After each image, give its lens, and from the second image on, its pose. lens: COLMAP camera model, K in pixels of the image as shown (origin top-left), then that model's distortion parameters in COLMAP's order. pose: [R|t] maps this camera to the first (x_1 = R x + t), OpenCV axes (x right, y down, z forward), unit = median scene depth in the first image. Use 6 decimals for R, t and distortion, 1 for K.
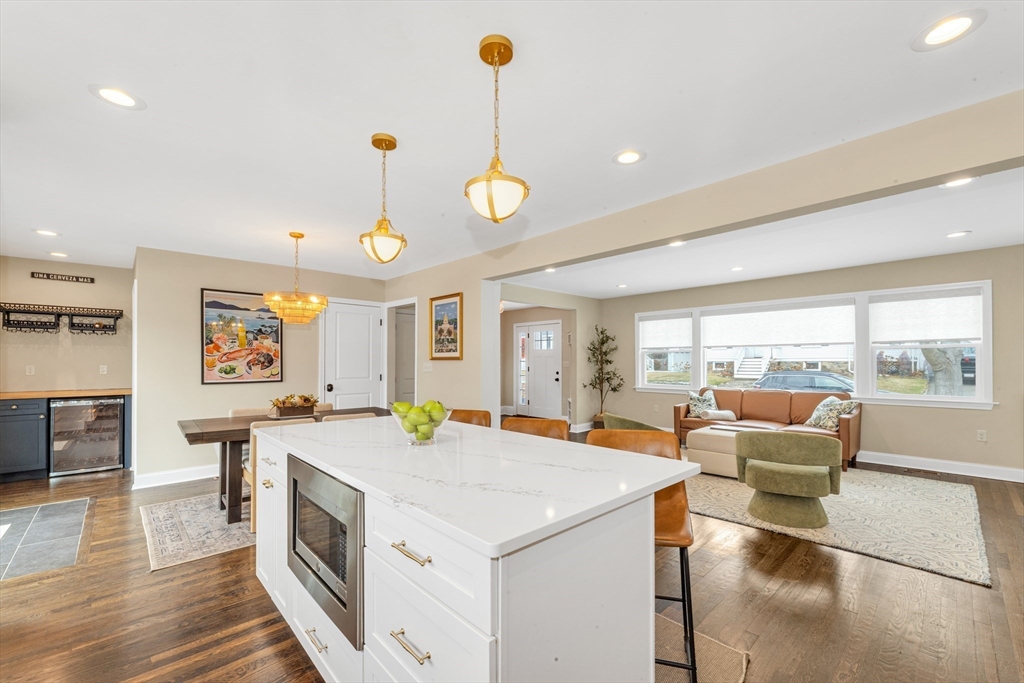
lens RADIAL K [[421.0, 0, 520.8], [0, 421.0, 357.7], [0, 0, 1]] dist [0.001116, -0.000720]
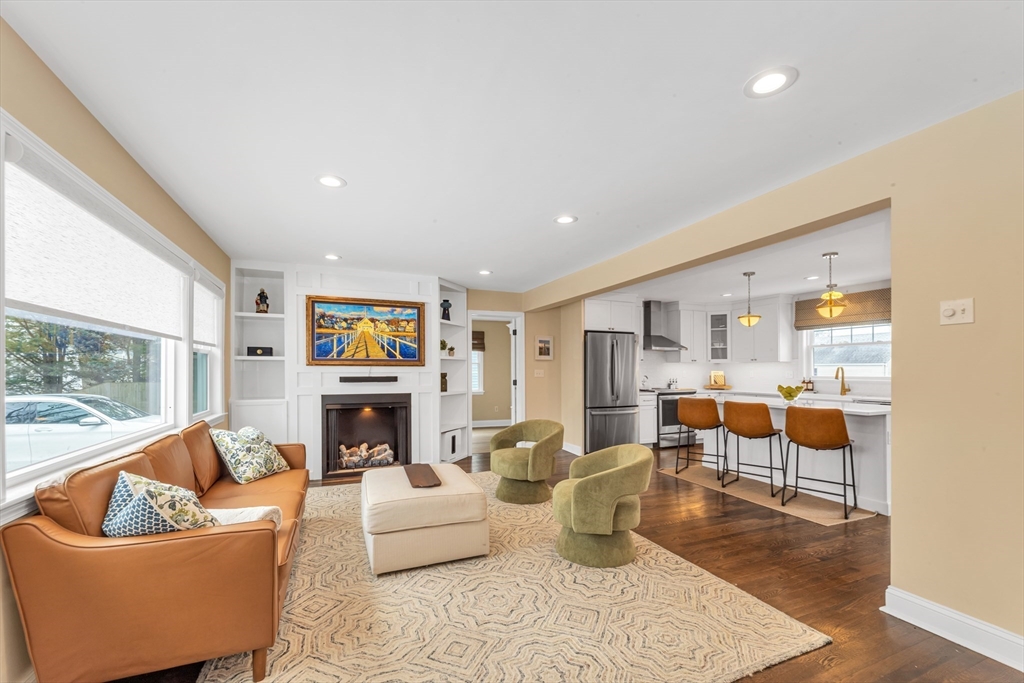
lens RADIAL K [[421.0, 0, 507.2], [0, 421.0, 366.4], [0, 0, 1]] dist [0.001116, -0.000720]
pose [[-0.930312, 0.004958, 0.366734, 0.147653], [-0.002736, 0.999787, -0.020456, 0.015873], [-0.366758, -0.020034, -0.930101, 1.444429]]
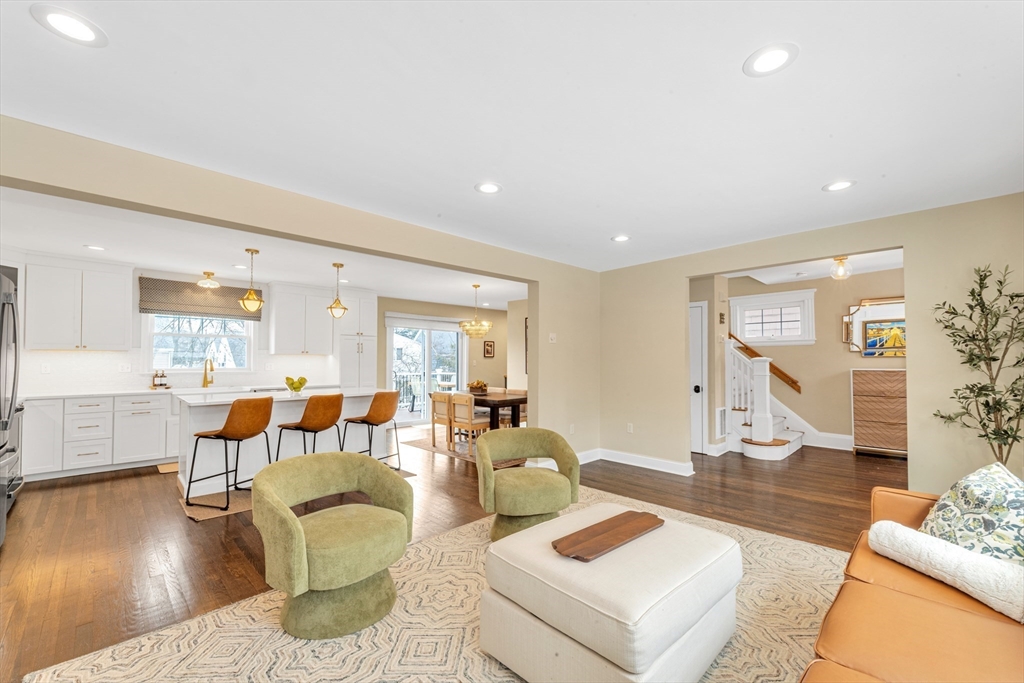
lens RADIAL K [[421.0, 0, 519.4], [0, 421.0, 347.1], [0, 0, 1]] dist [0.001116, -0.000720]
pose [[0.028868, -0.033522, -0.999021, 0.860129], [0.012519, 0.999371, -0.033172, 0.008471], [0.999505, -0.011549, 0.029270, 0.832510]]
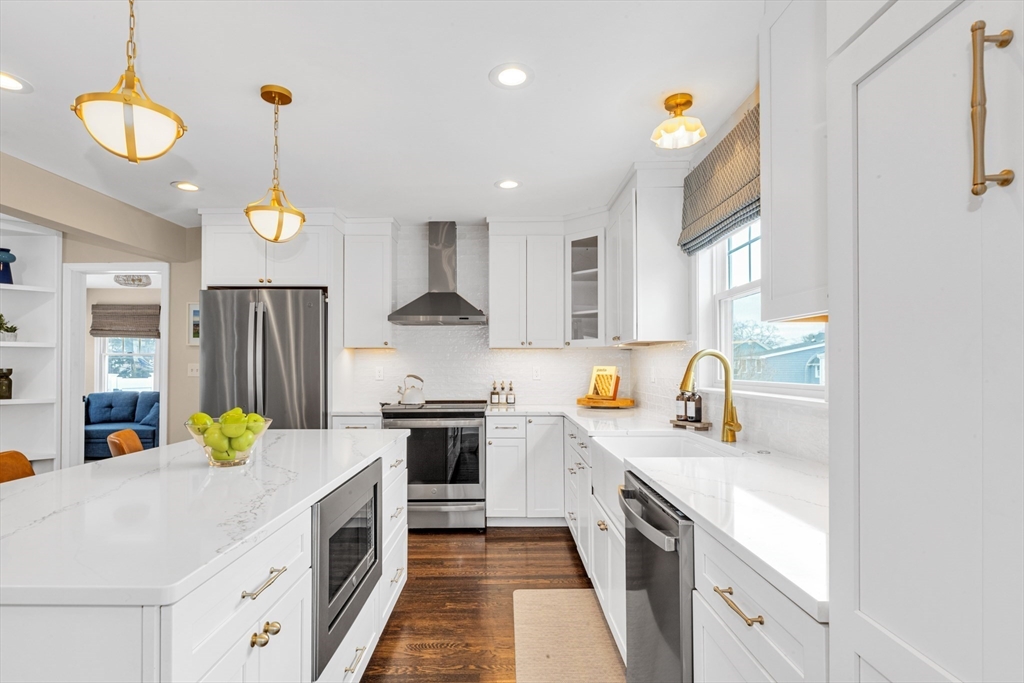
lens RADIAL K [[510.4, 0, 506.5], [0, 510.4, 362.8], [0, 0, 1]] dist [-0.016796, -0.000681]
pose [[-0.728597, 0.006636, 0.684911, -0.443908], [-0.005976, 0.999853, -0.016045, 0.008706], [-0.684917, -0.015783, -0.728450, 0.479480]]
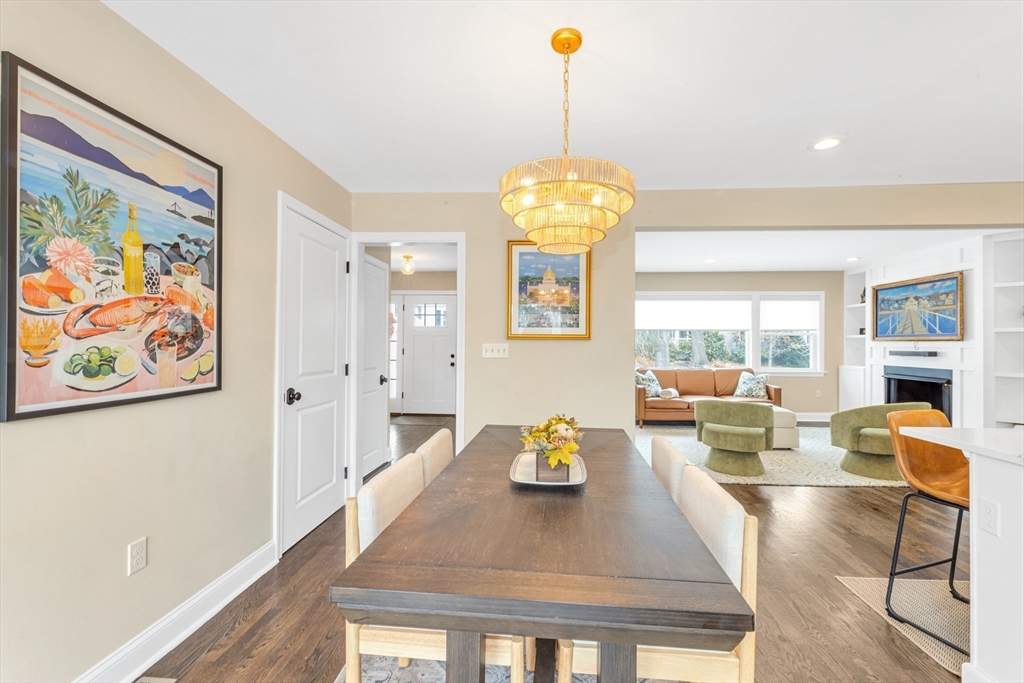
lens RADIAL K [[421.0, 0, 525.8], [0, 421.0, 341.2], [0, 0, 1]] dist [0.001116, -0.000720]
pose [[0.736182, 0.009464, 0.676717, -0.624547], [-0.013843, 0.999904, 0.001075, 0.008017], [-0.676642, -0.010159, 0.736242, 0.528429]]
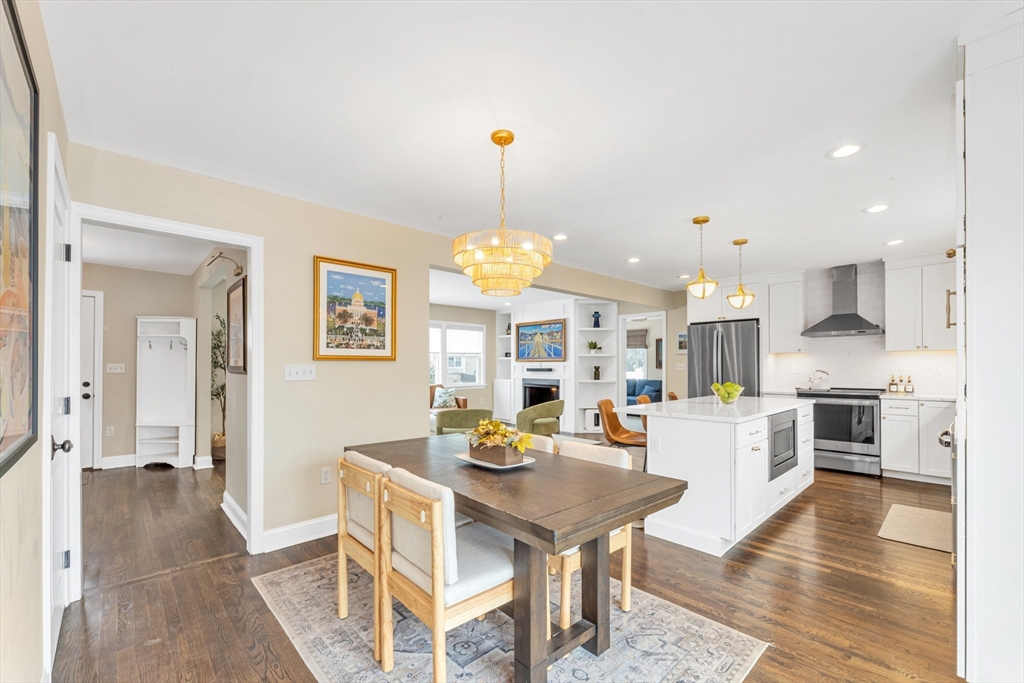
lens RADIAL K [[421.0, 0, 518.0], [0, 421.0, 361.7], [0, 0, 1]] dist [0.001116, -0.000720]
pose [[0.007419, 0.009183, 0.999930, -0.812227], [-0.008662, 0.999921, -0.009118, 0.011098], [-0.999935, -0.008593, 0.007498, 0.720019]]
